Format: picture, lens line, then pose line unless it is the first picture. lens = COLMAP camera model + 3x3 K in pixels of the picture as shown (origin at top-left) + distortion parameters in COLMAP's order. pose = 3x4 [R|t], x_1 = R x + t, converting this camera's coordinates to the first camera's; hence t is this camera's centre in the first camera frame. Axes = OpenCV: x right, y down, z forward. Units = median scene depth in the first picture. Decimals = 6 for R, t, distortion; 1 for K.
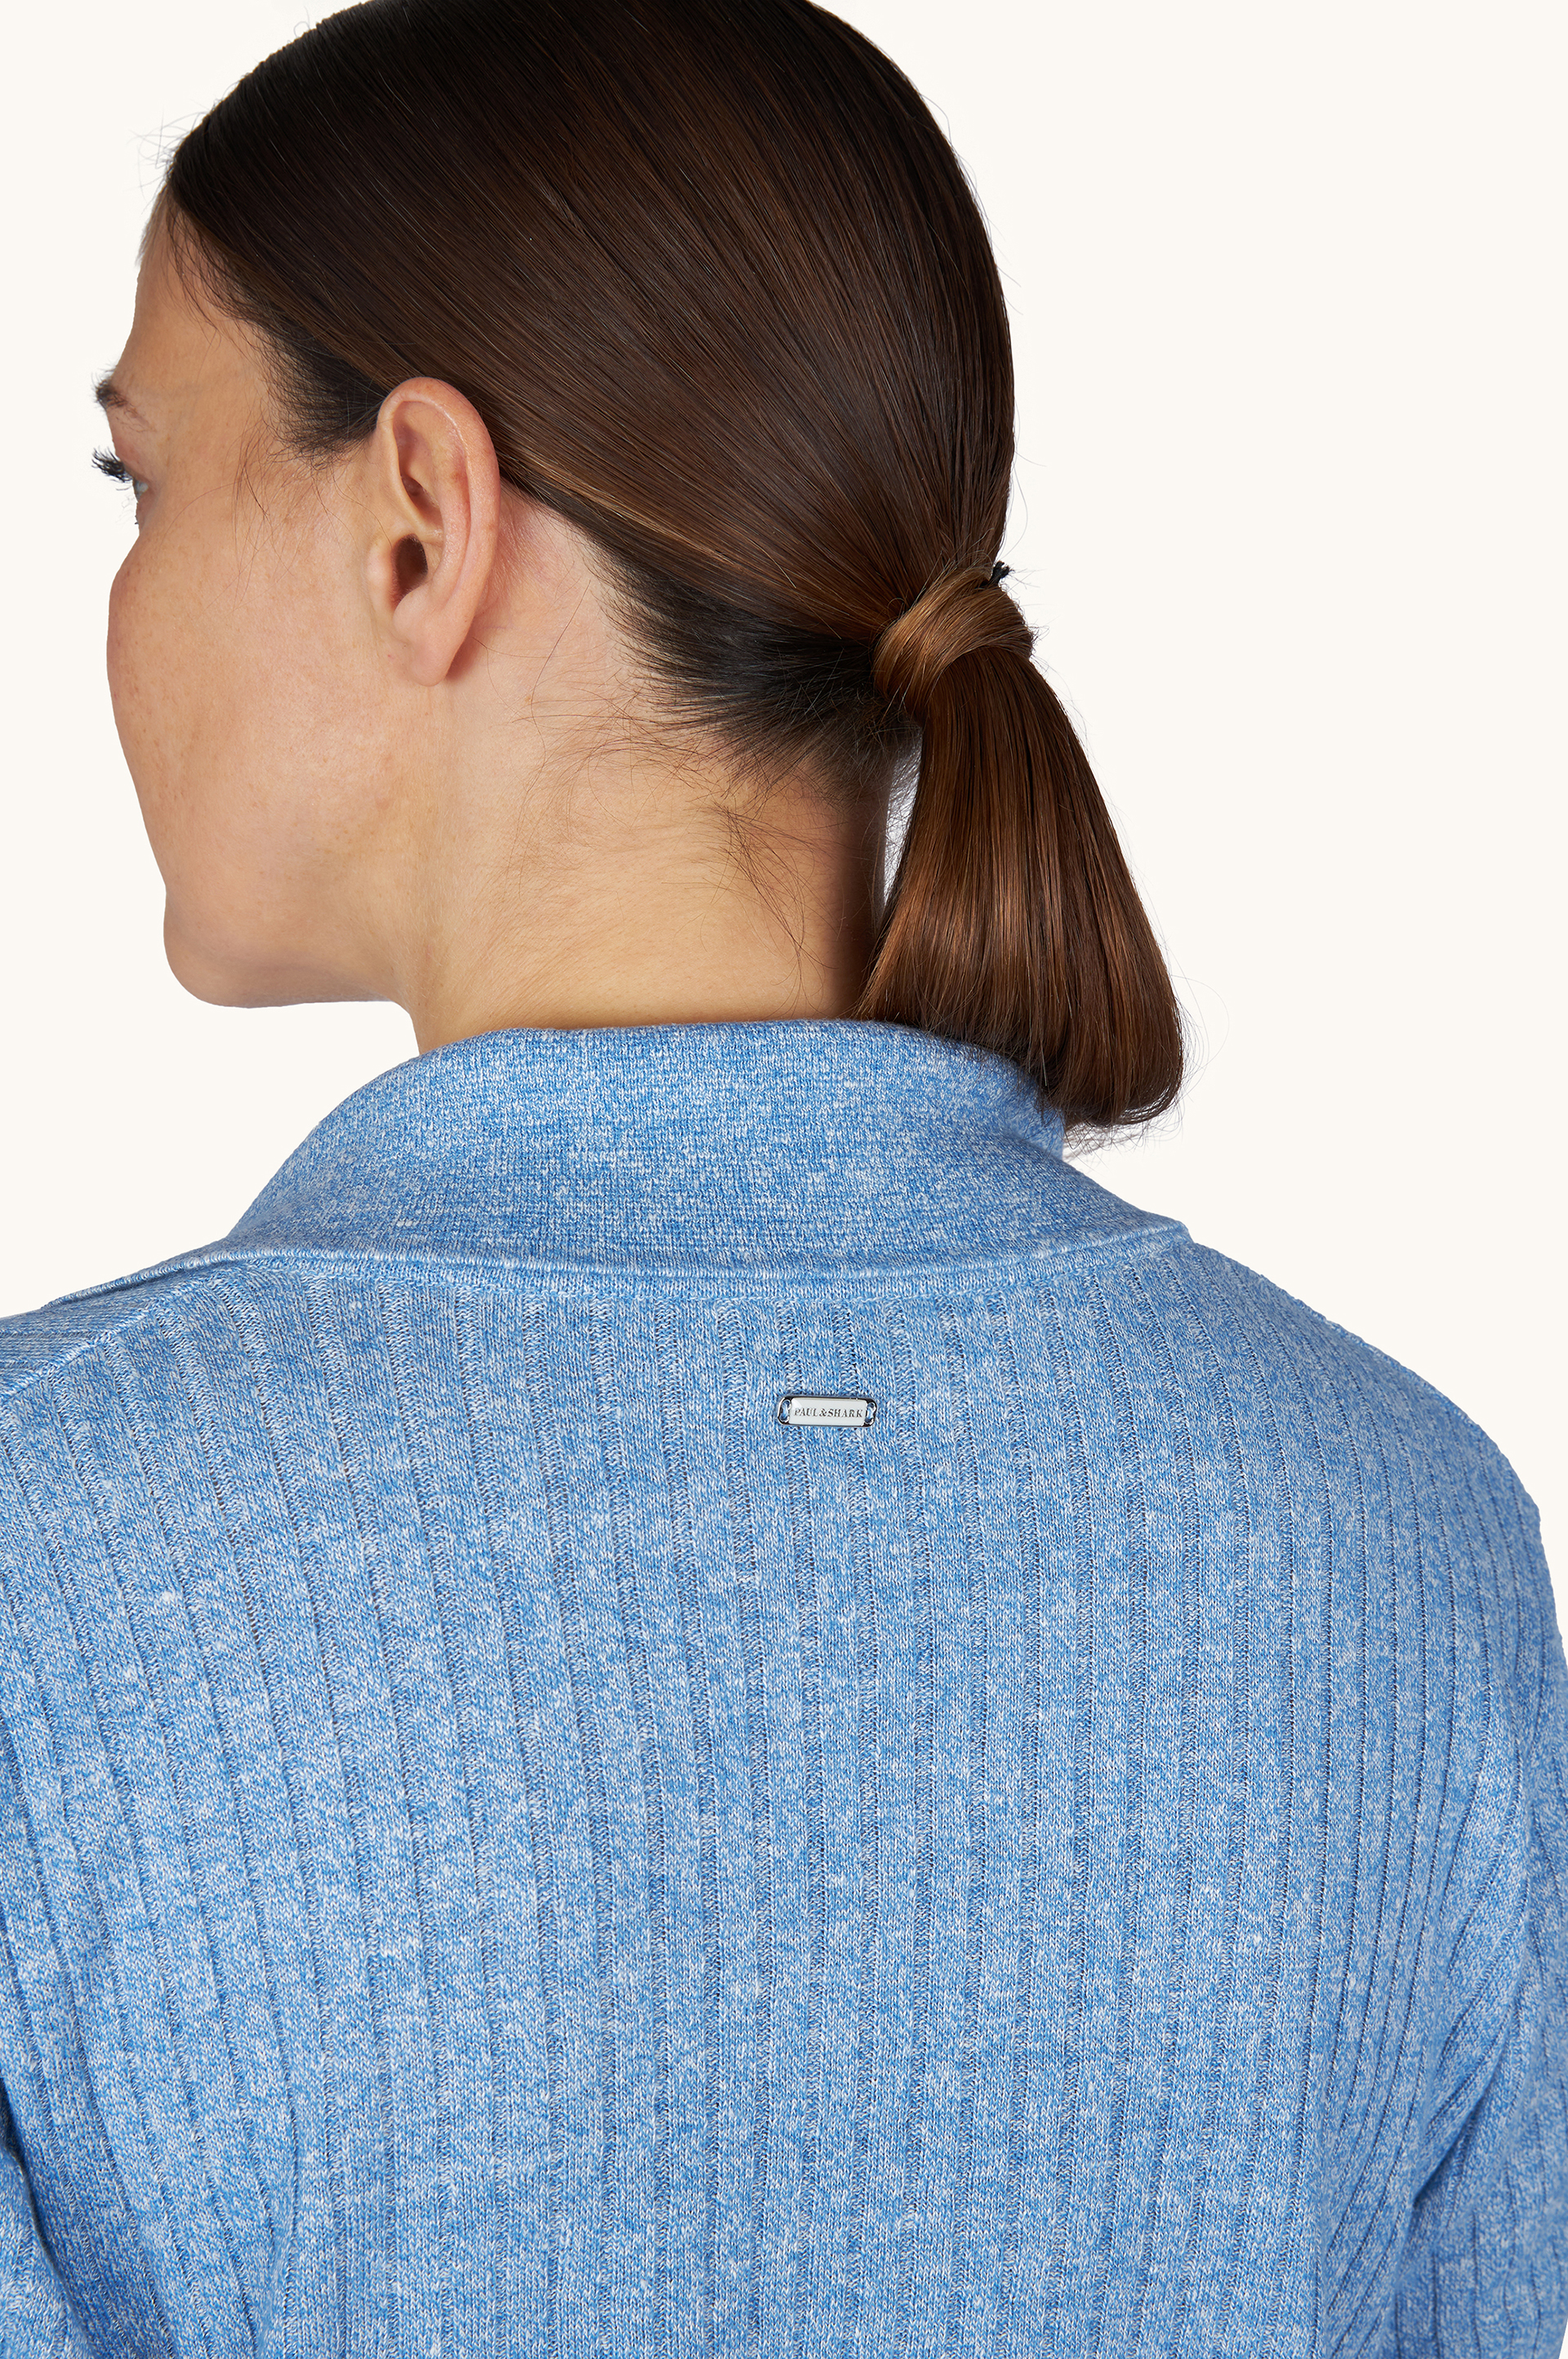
lens RADIAL K [[3817.5, 0, 786.0], [0, 3817.5, 1016.0], [0, 0, 1]] dist [1.607411, -9.499352]
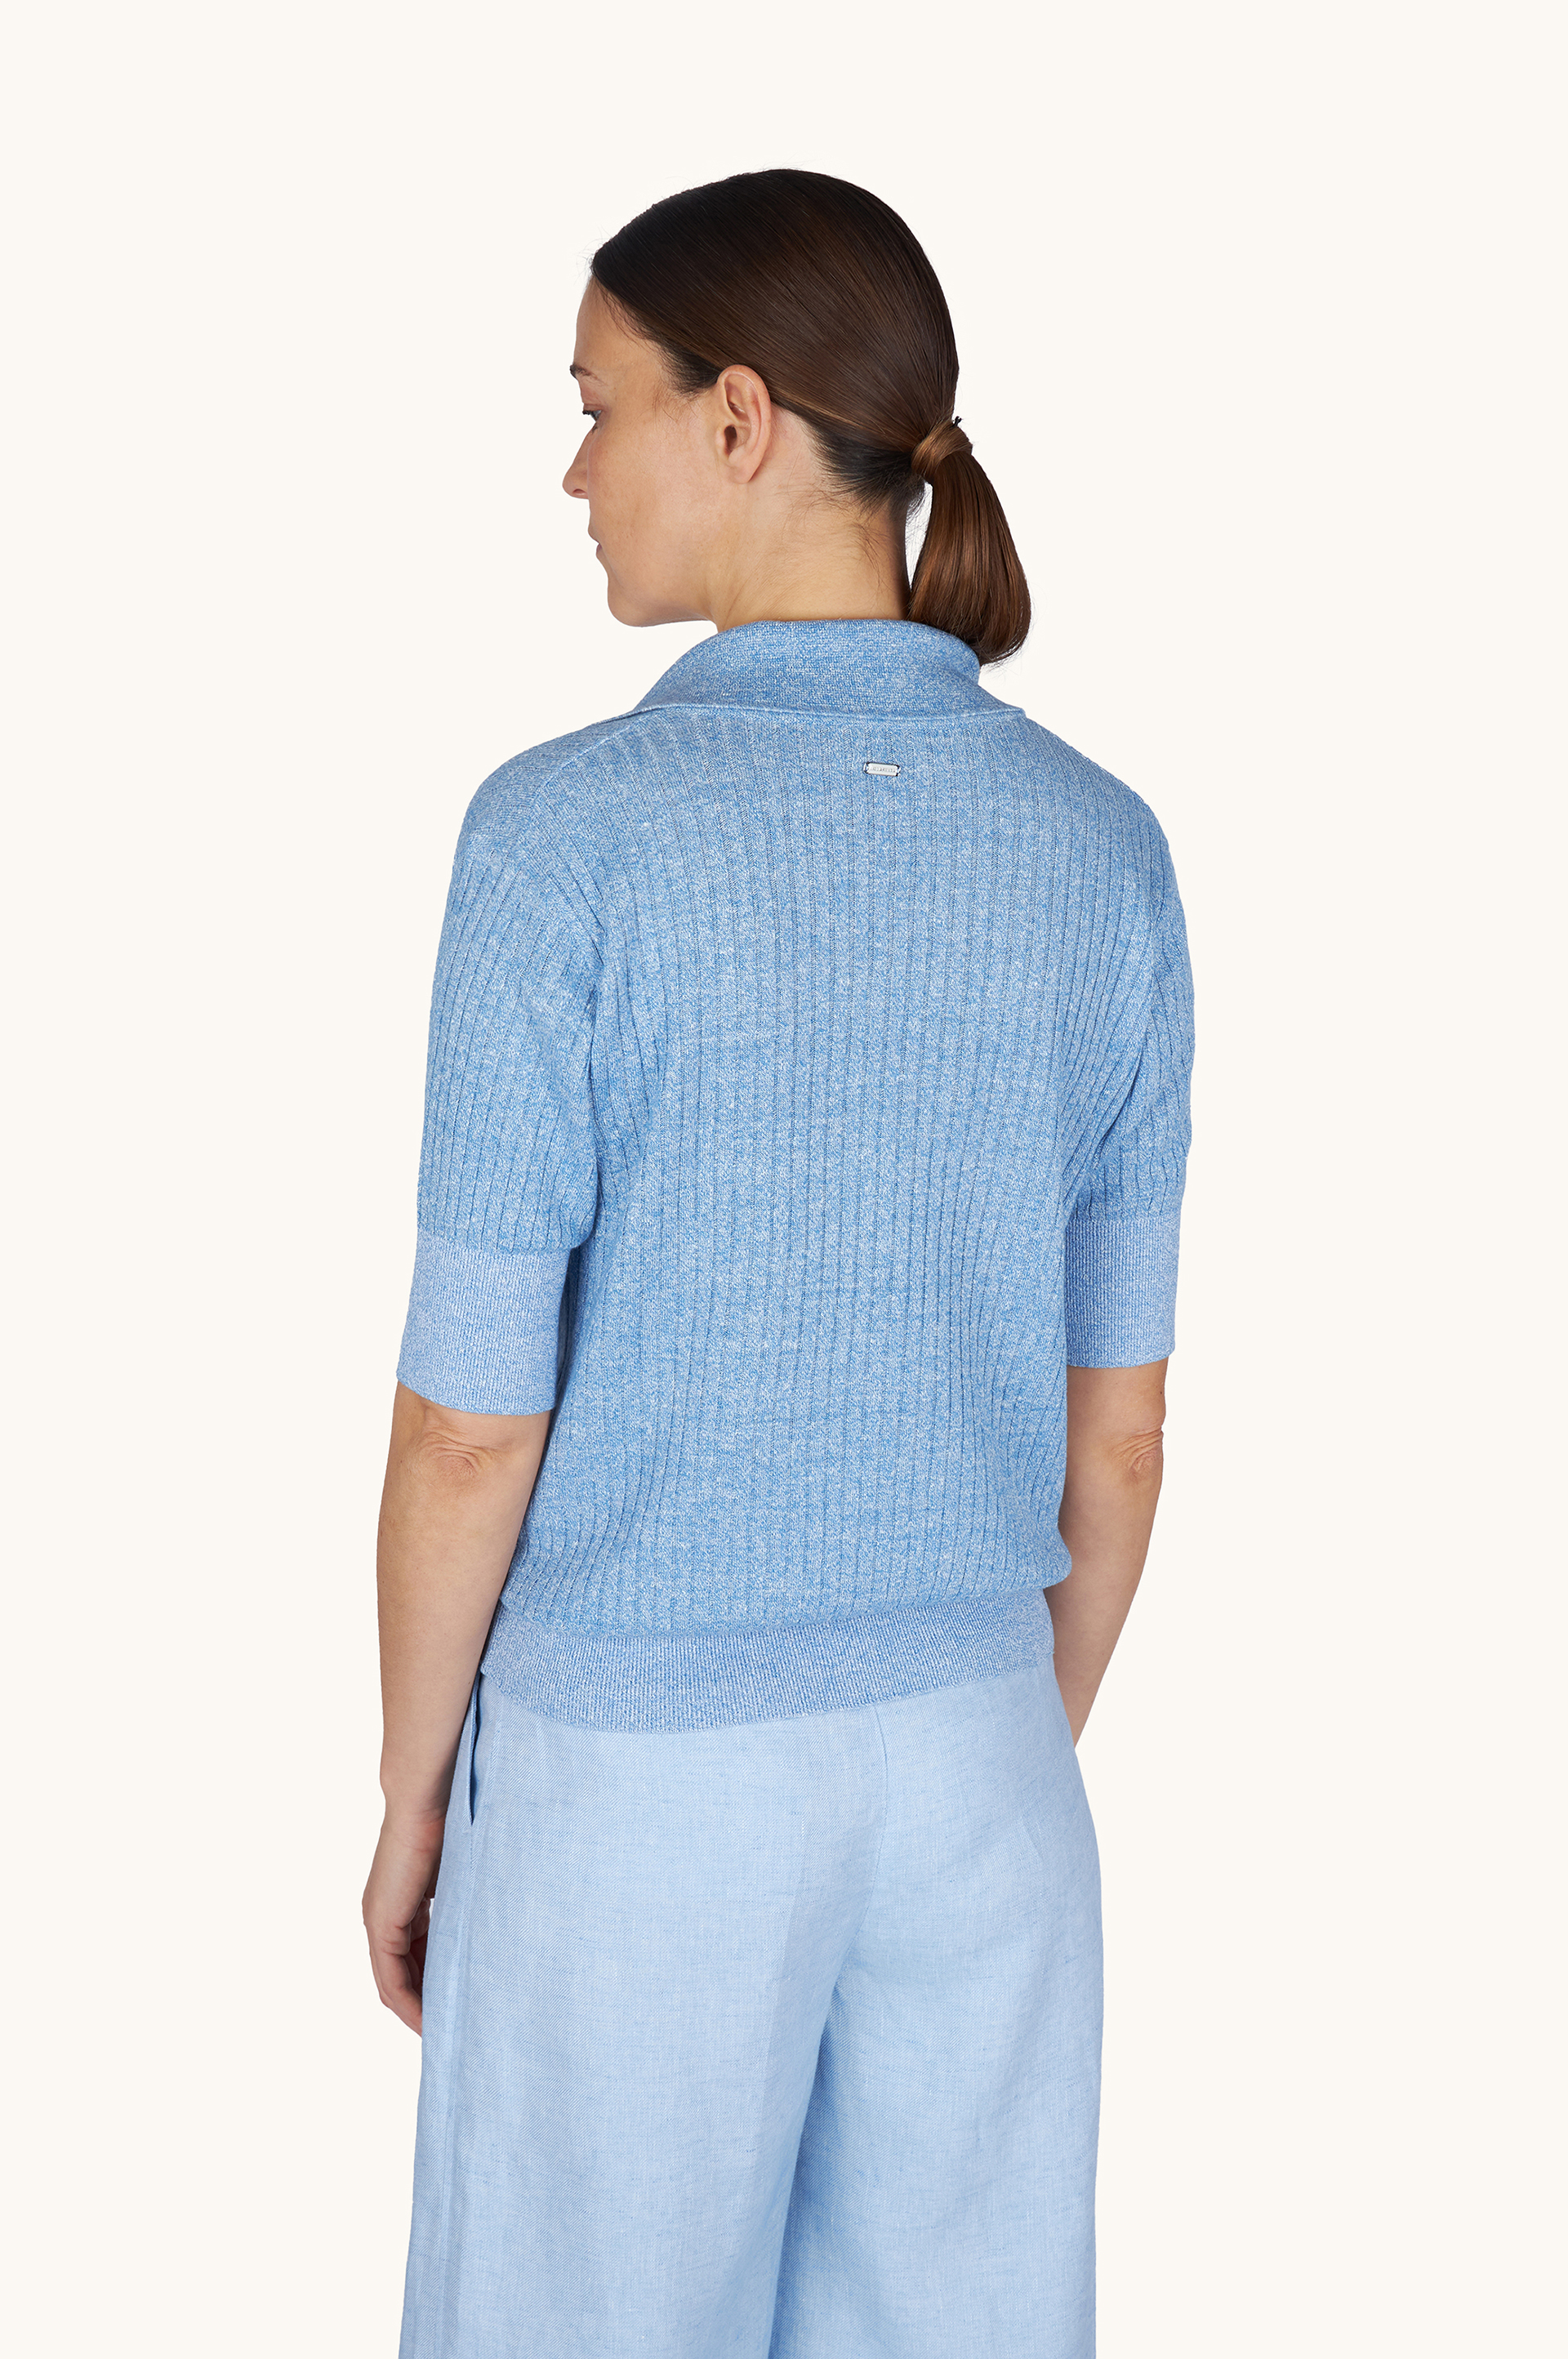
lens RADIAL K [[3777.1, 0, 784.0], [0, 3777.1, 1179.5], [0, 0, 1]] dist [0.483545, 0.005703]
pose [[0.999716, 0.018093, 0.015513, -0.089687], [-0.019920, 0.991691, 0.127091, 0.049072], [-0.013085, -0.127364, 0.991770, -1.583753]]
